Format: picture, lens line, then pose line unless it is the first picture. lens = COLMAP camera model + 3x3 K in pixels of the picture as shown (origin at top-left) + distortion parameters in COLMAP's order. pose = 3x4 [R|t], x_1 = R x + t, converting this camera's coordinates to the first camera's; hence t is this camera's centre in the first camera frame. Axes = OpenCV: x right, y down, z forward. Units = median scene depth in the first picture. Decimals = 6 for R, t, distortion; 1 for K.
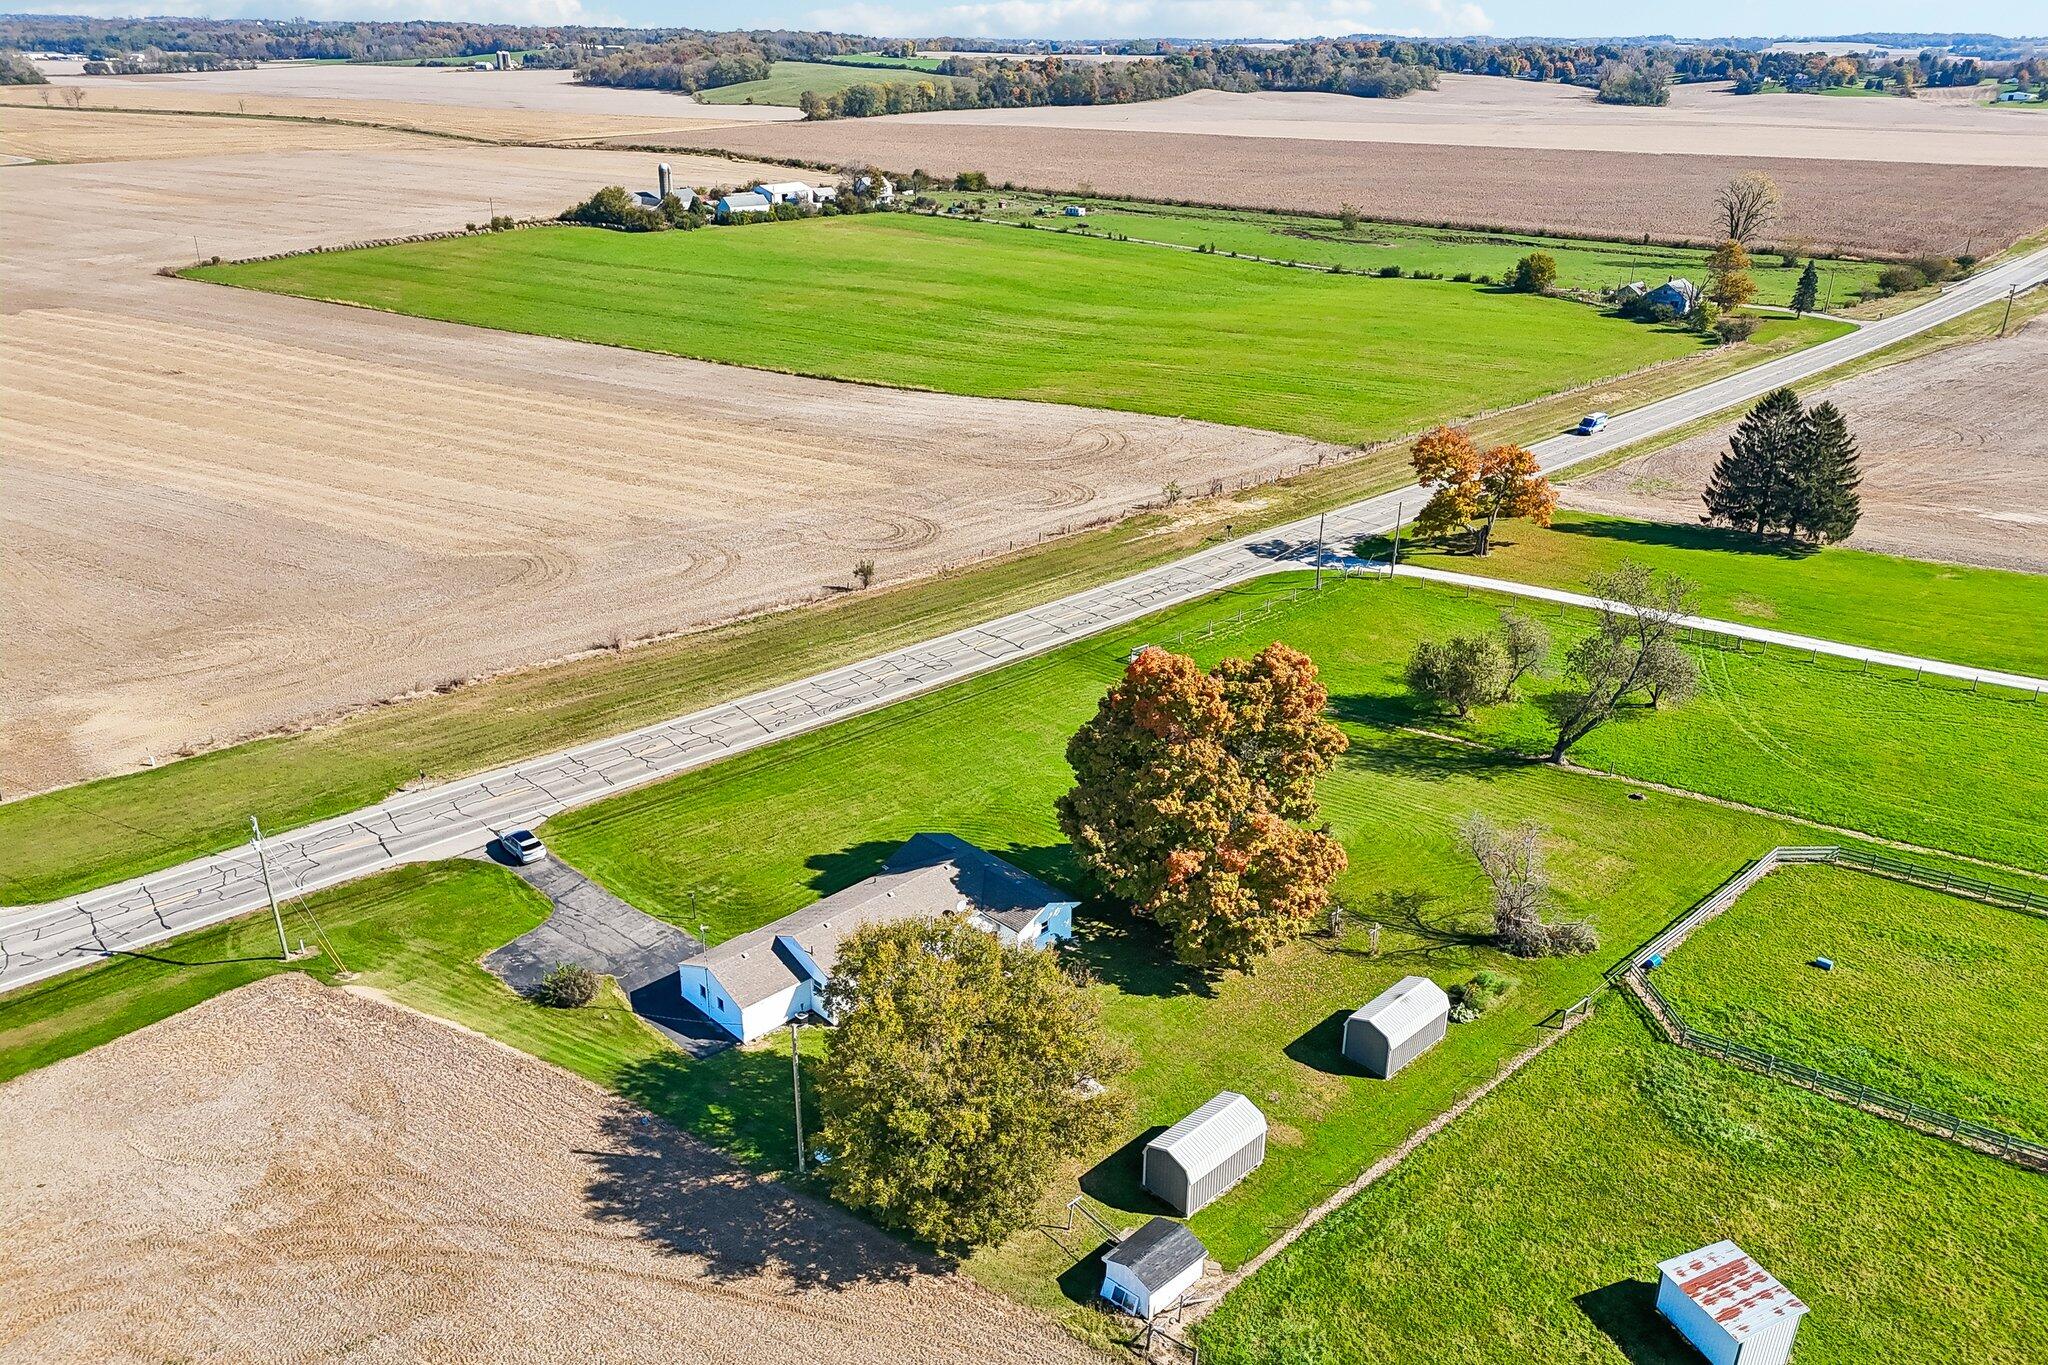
lens RADIAL K [[1498.6, 0, 1024.0], [0, 1498.6, 682.5], [0, 0, 1]] dist [0.075410, -0.078848]
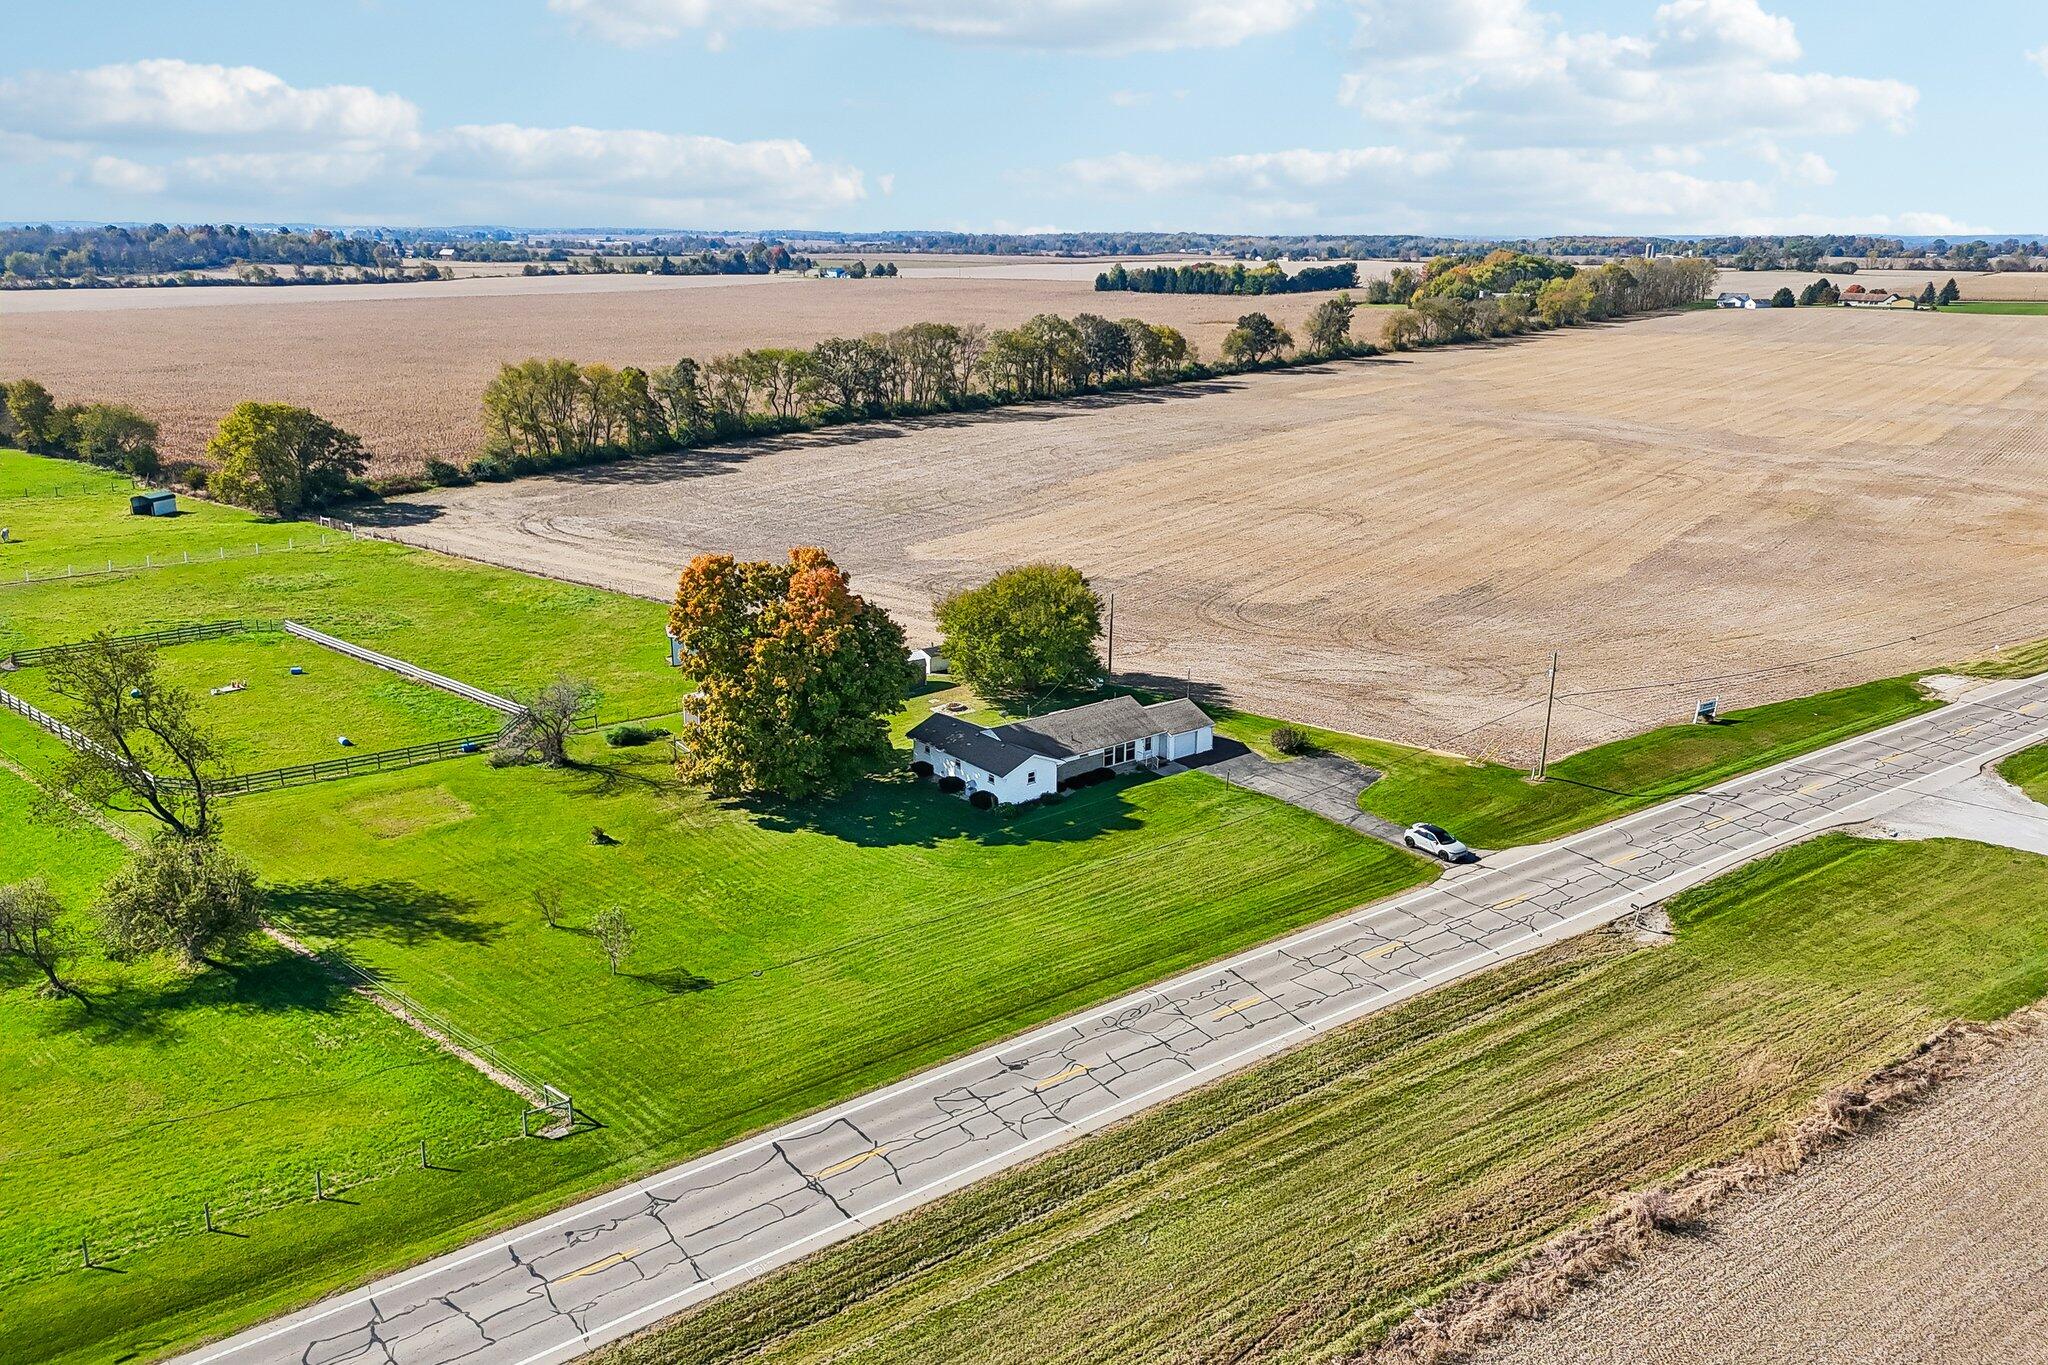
lens RADIAL K [[1498.6, 0, 1024.0], [0, 1498.6, 682.5], [0, 0, 1]] dist [0.075410, -0.078848]
pose [[-0.992386, -0.049387, 0.112831, -0.108383], [0.034028, 0.770496, 0.636536, -0.368777], [-0.118373, 0.635529, -0.762949, 1.053779]]
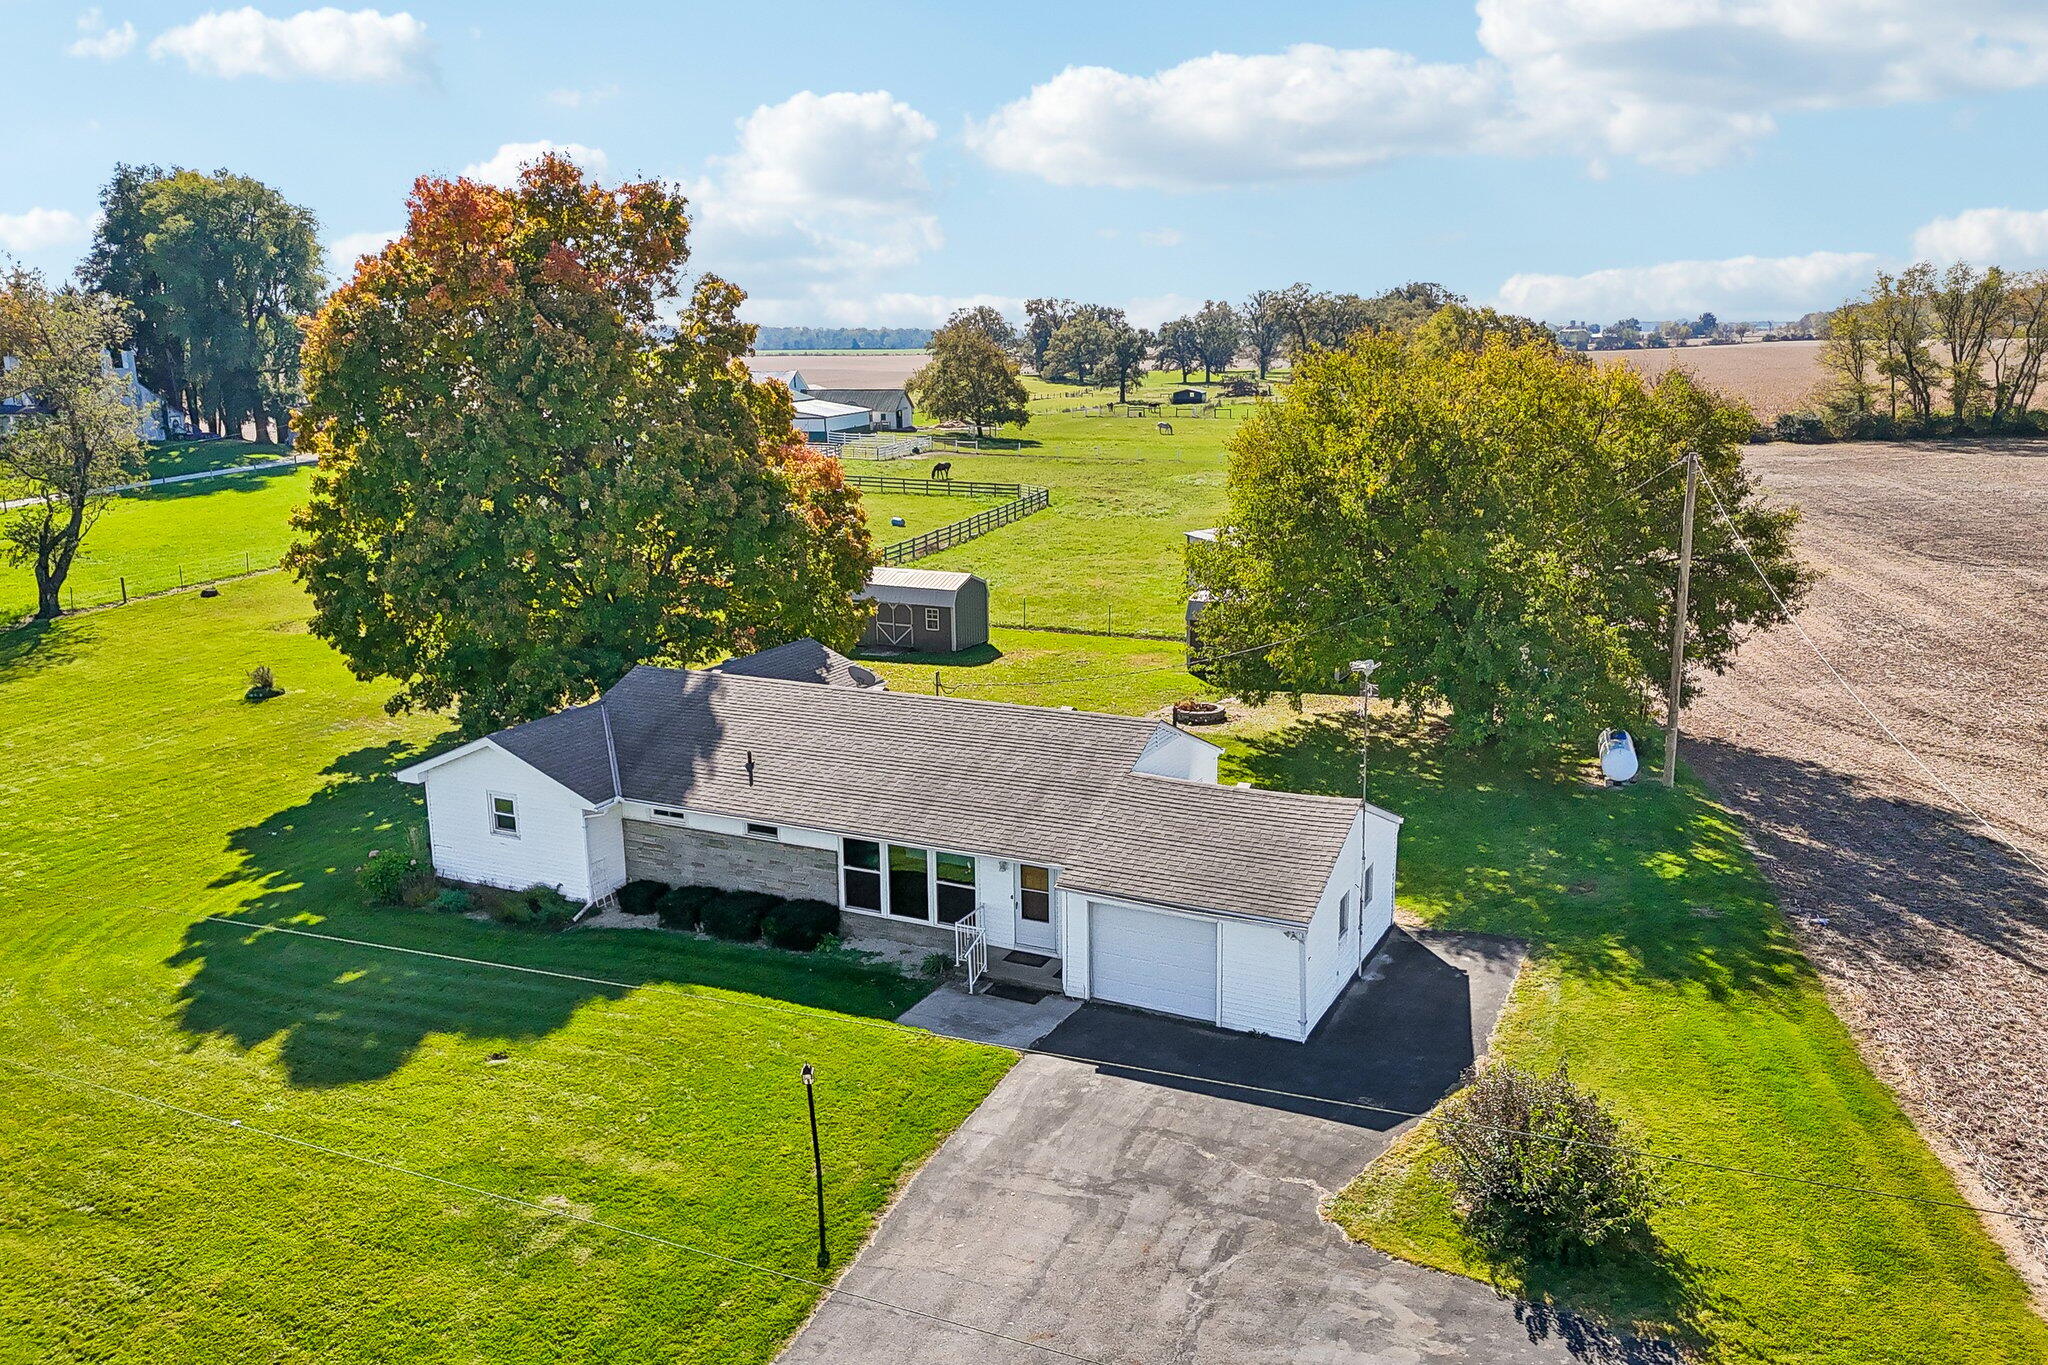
lens RADIAL K [[1534.8, 0, 1024.0], [0, 1534.8, 682.5], [0, 0, 1]] dist [0.079399, -0.082307]
pose [[-0.306058, -0.212925, 0.927896, -0.249227], [0.384911, 0.863775, 0.325171, 0.013754], [-0.870731, 0.456679, -0.182408, 0.561207]]
